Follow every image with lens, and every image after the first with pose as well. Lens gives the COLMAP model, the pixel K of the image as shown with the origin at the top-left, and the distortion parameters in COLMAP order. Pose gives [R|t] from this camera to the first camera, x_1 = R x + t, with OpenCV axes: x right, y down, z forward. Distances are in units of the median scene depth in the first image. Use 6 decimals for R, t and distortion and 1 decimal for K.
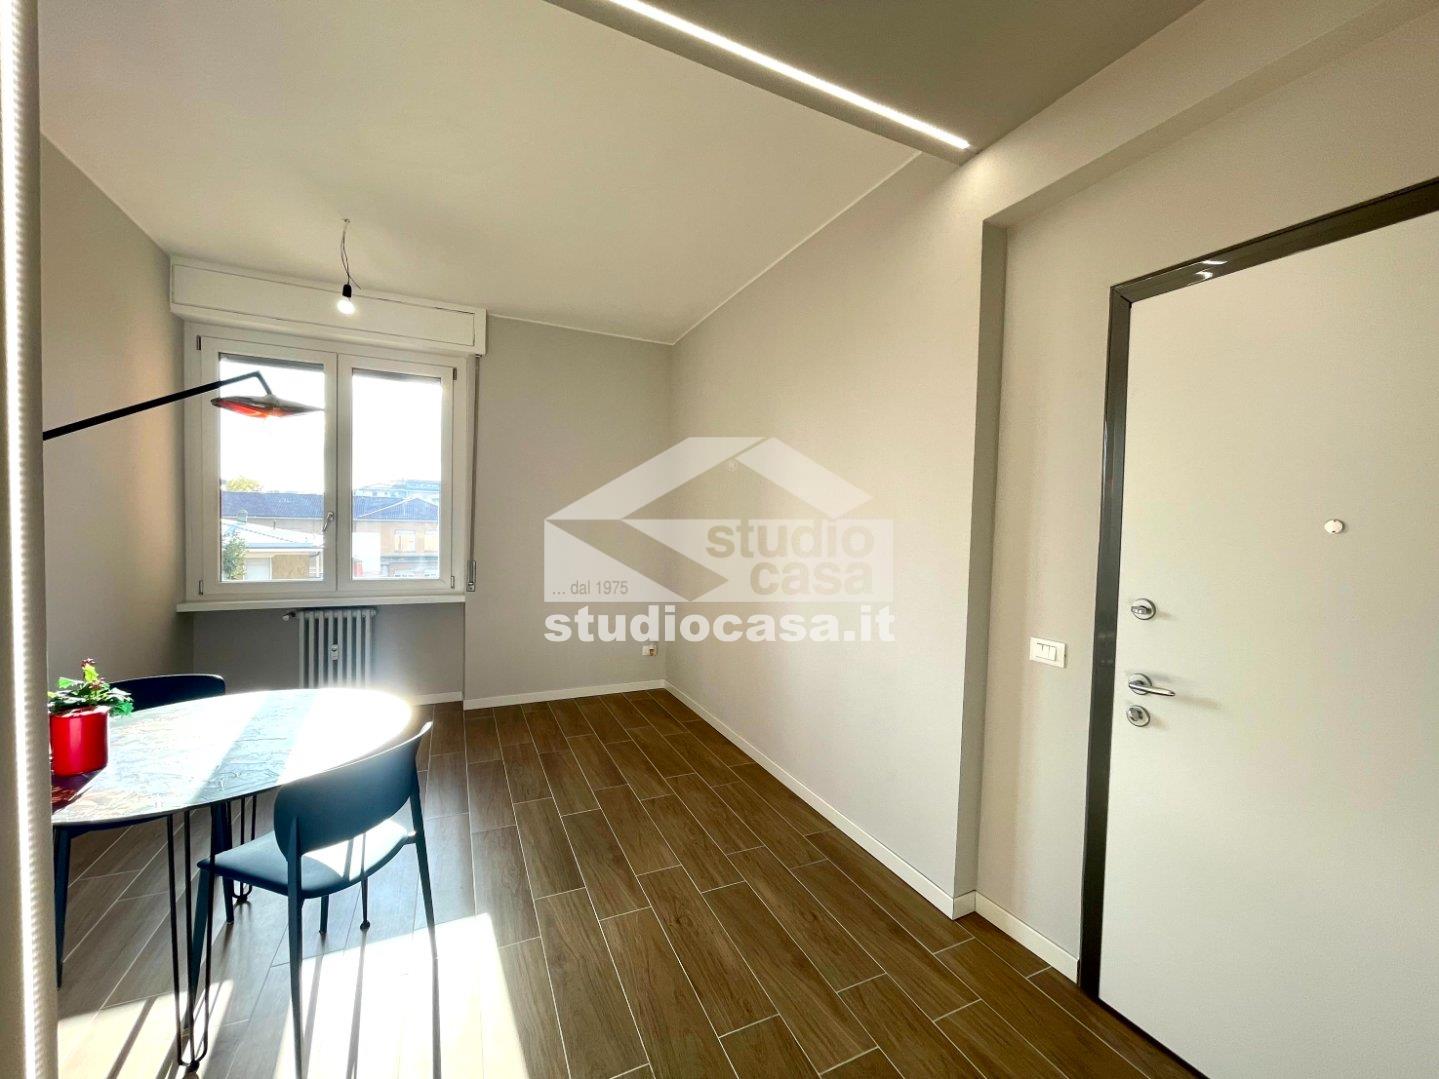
lens RADIAL K [[574.5, 0, 724.2], [0, 574.5, 545.6], [0, 0, 1]] dist [0.001043, 0.000202]
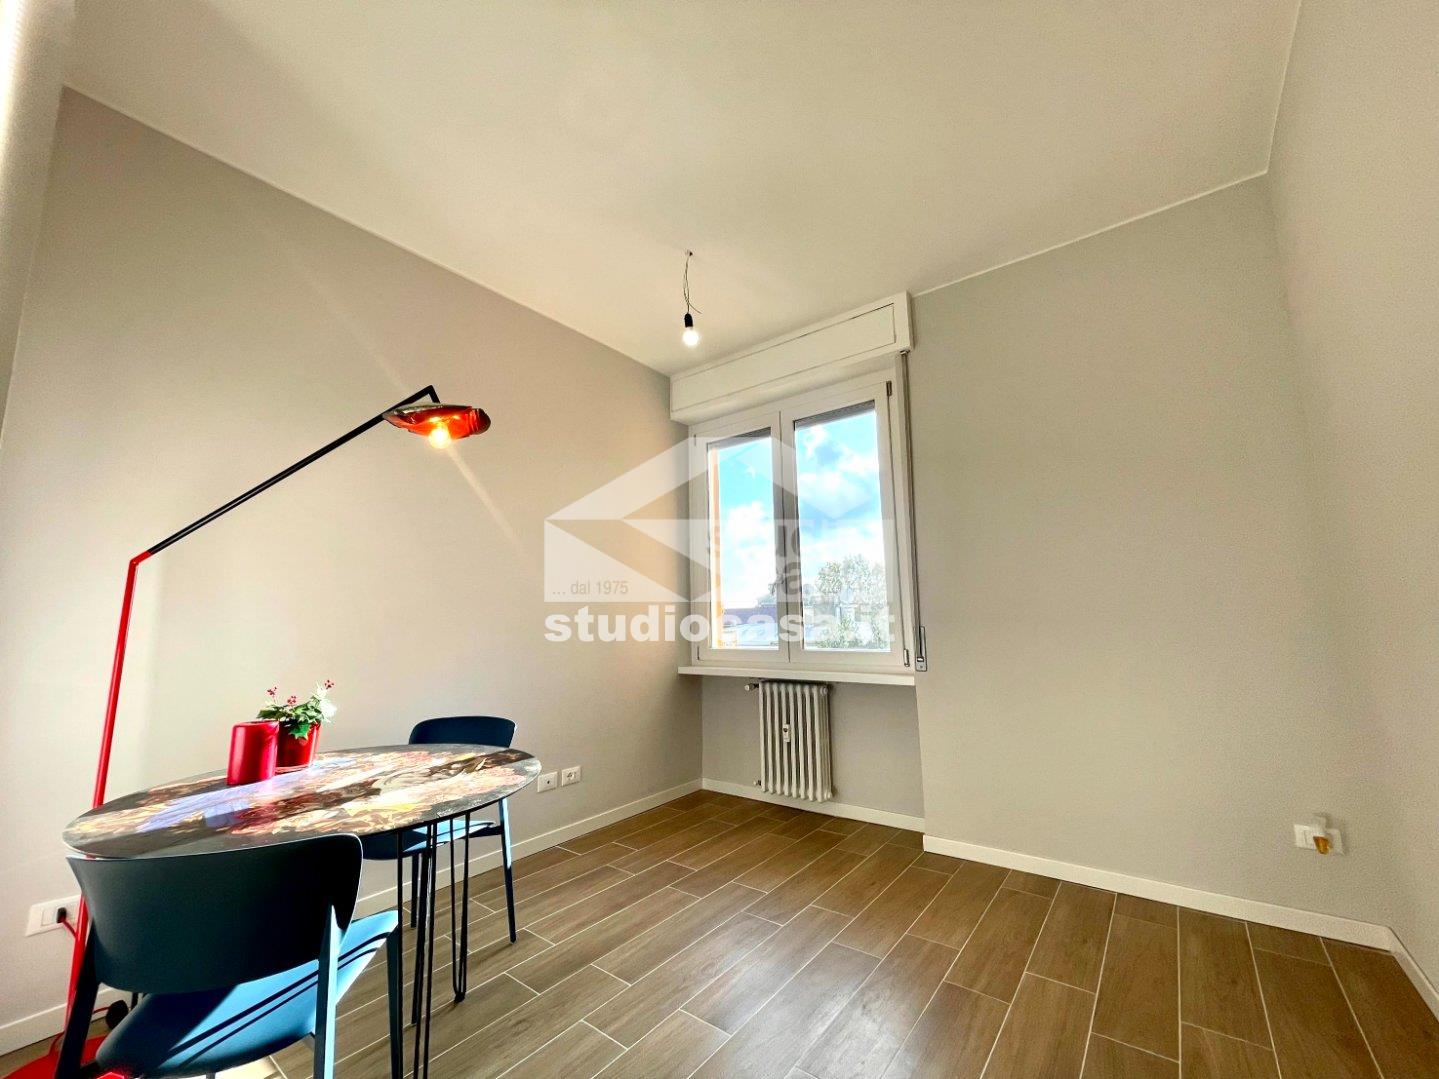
lens RADIAL K [[574.5, 0, 724.2], [0, 574.5, 545.6], [0, 0, 1]] dist [0.001043, 0.000202]
pose [[0.454077, -0.151479, -0.877991, 0.091588], [-0.004655, 0.985024, -0.172353, 0.052329], [0.890950, 0.082349, 0.446572, 0.471719]]
